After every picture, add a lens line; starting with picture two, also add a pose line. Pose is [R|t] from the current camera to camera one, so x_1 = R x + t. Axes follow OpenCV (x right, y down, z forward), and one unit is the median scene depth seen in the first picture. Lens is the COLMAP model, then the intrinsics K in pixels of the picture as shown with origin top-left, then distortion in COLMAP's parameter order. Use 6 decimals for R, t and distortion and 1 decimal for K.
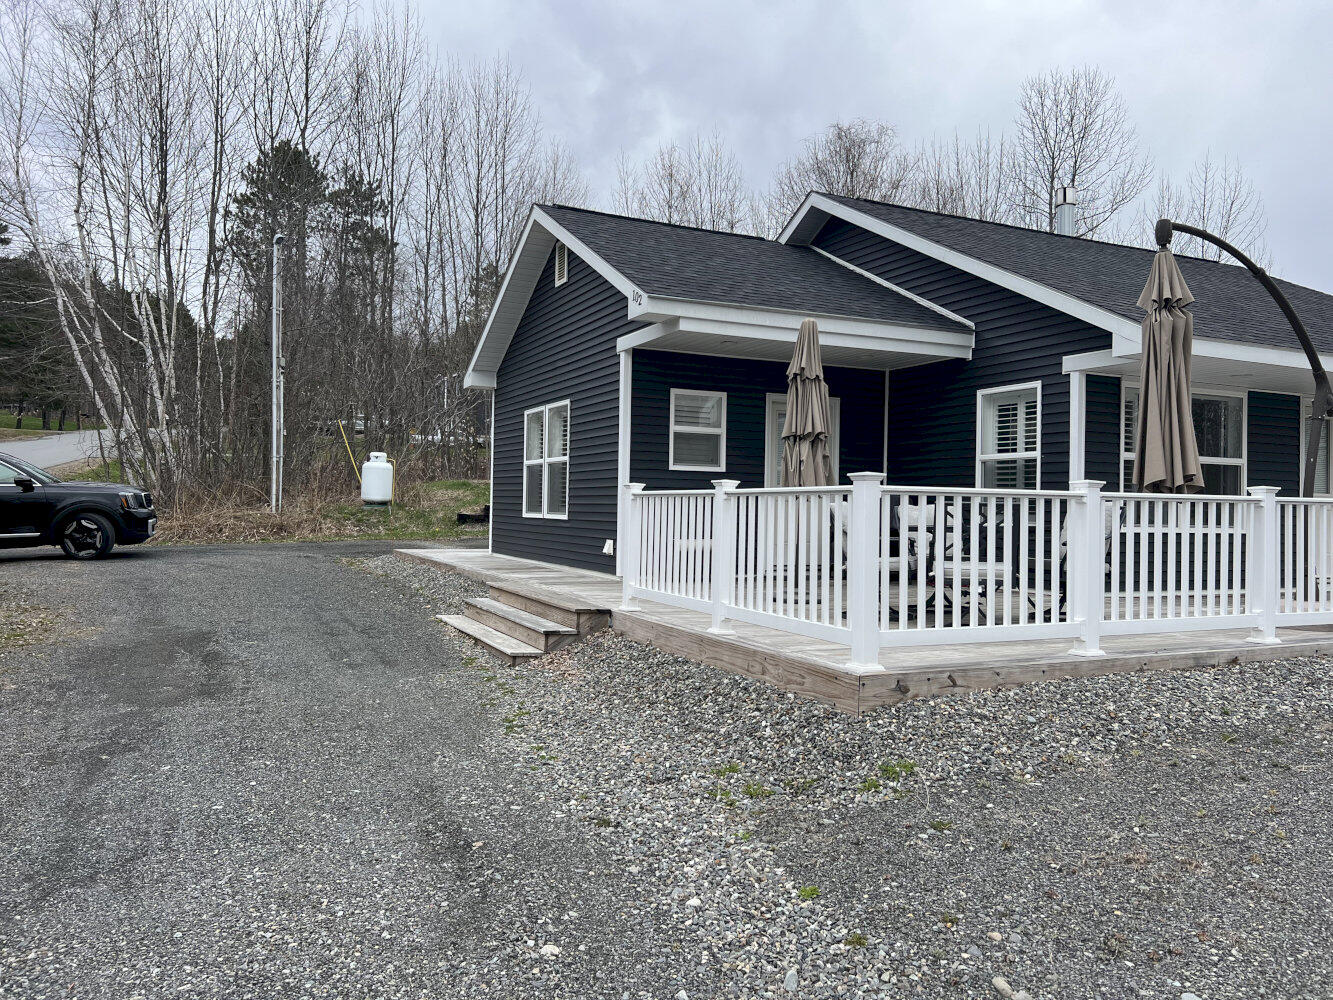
lens RADIAL K [[981.7, 0, 677.8], [0, 981.7, 501.7], [0, 0, 1]] dist [0.043509, -0.052476]
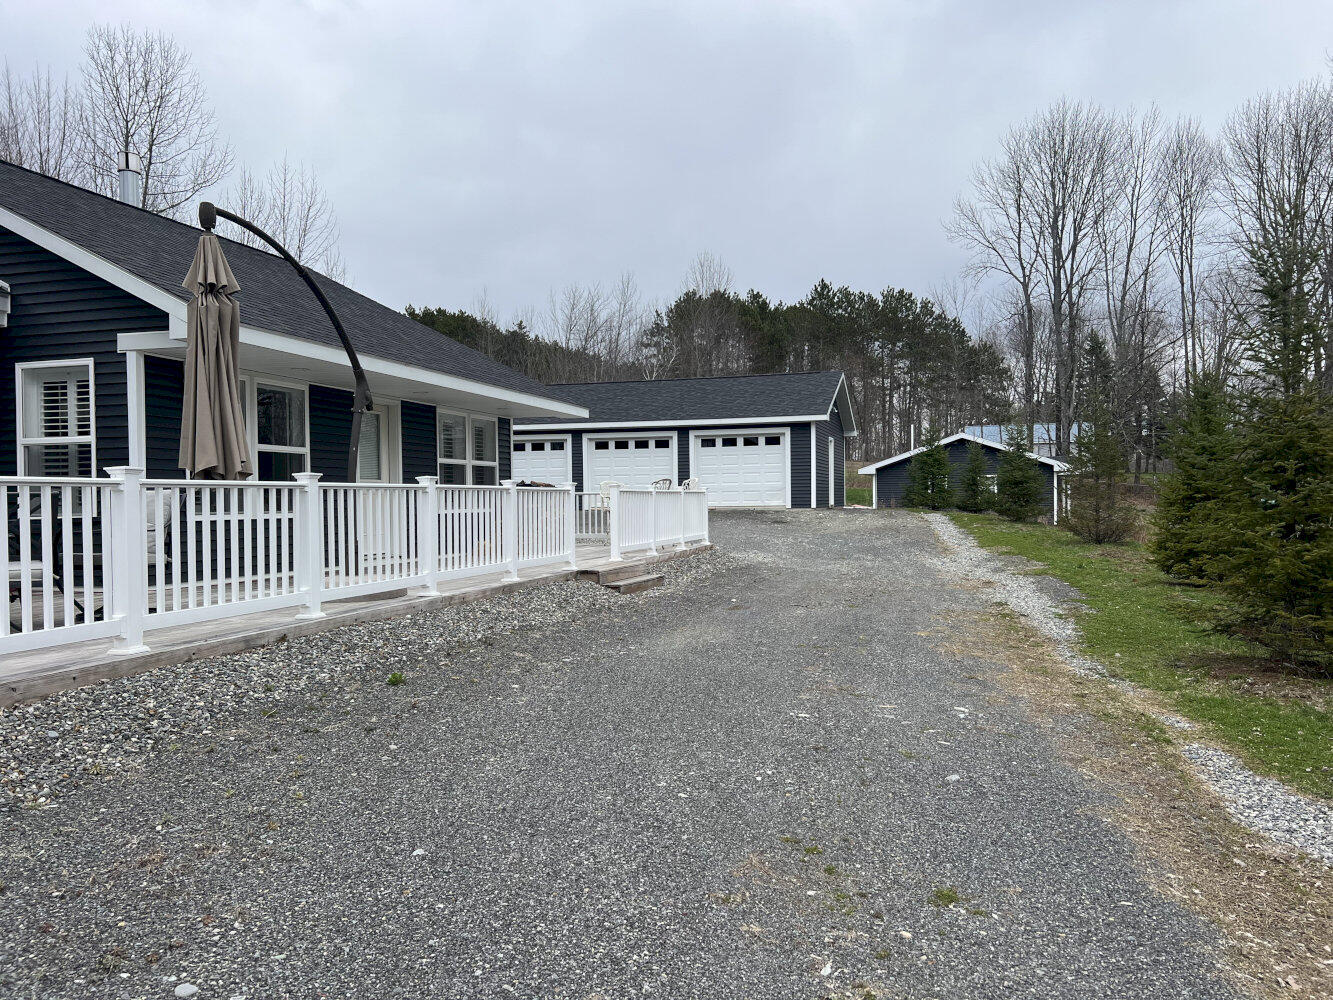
lens RADIAL K [[981.7, 0, 667.5], [0, 981.7, 522.9], [0, 0, 1]] dist [0.043509, -0.052476]
pose [[0.668138, -0.042348, 0.742831, 0.049166], [0.018476, 0.999015, 0.040335, 0.002692], [-0.743808, -0.013225, 0.668263, -0.004470]]
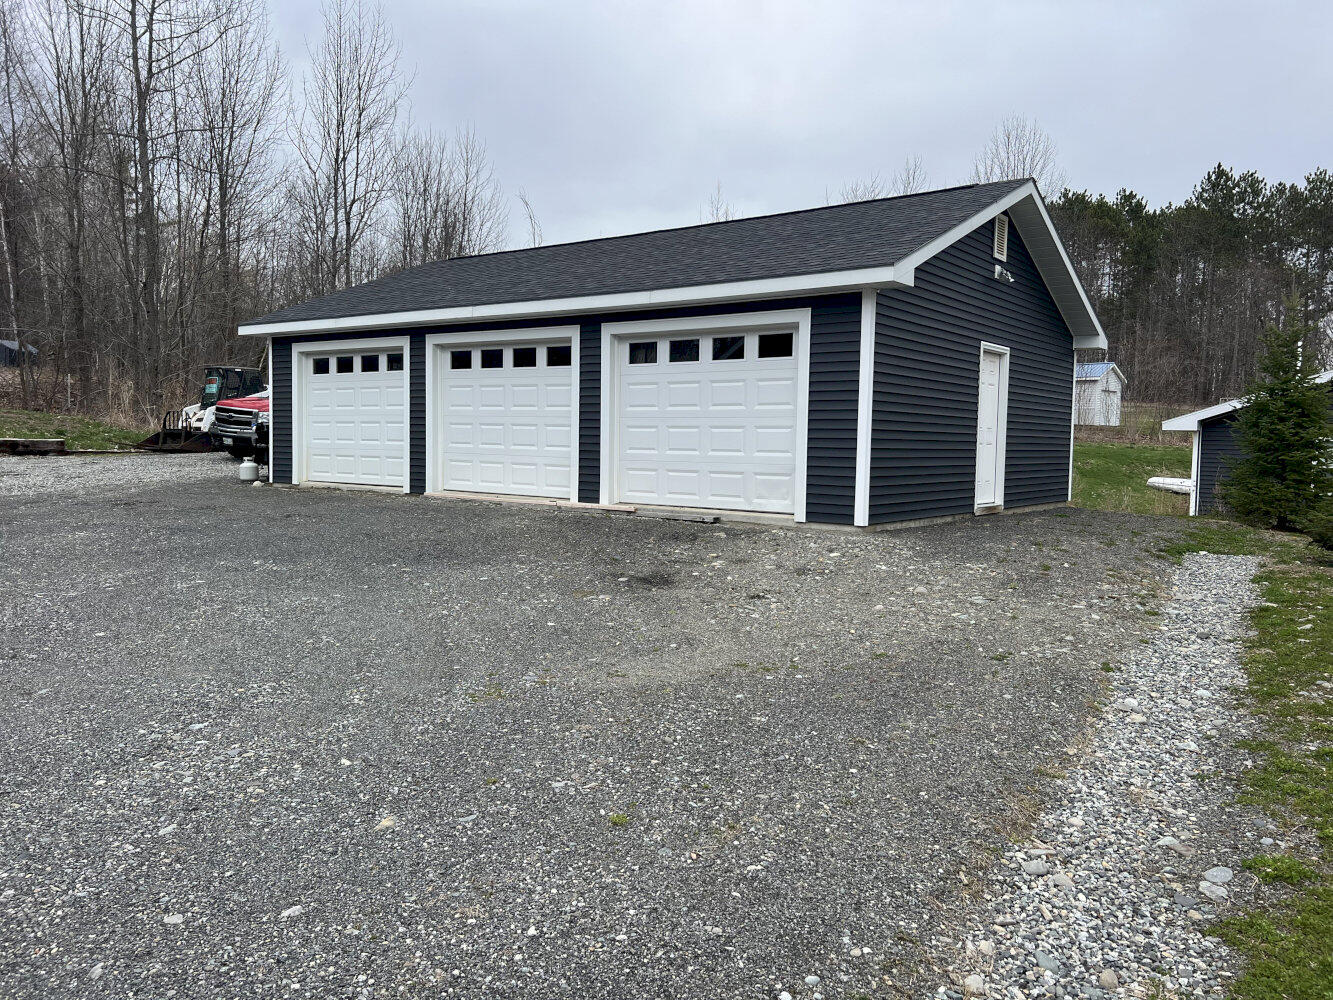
lens RADIAL K [[981.7, 0, 669.7], [0, 981.7, 504.6], [0, 0, 1]] dist [0.043509, -0.052476]
pose [[0.889306, -0.029651, 0.456350, 1.029271], [-0.007155, 0.996872, 0.078714, -0.011491], [-0.457257, -0.073266, 0.886312, 0.418077]]
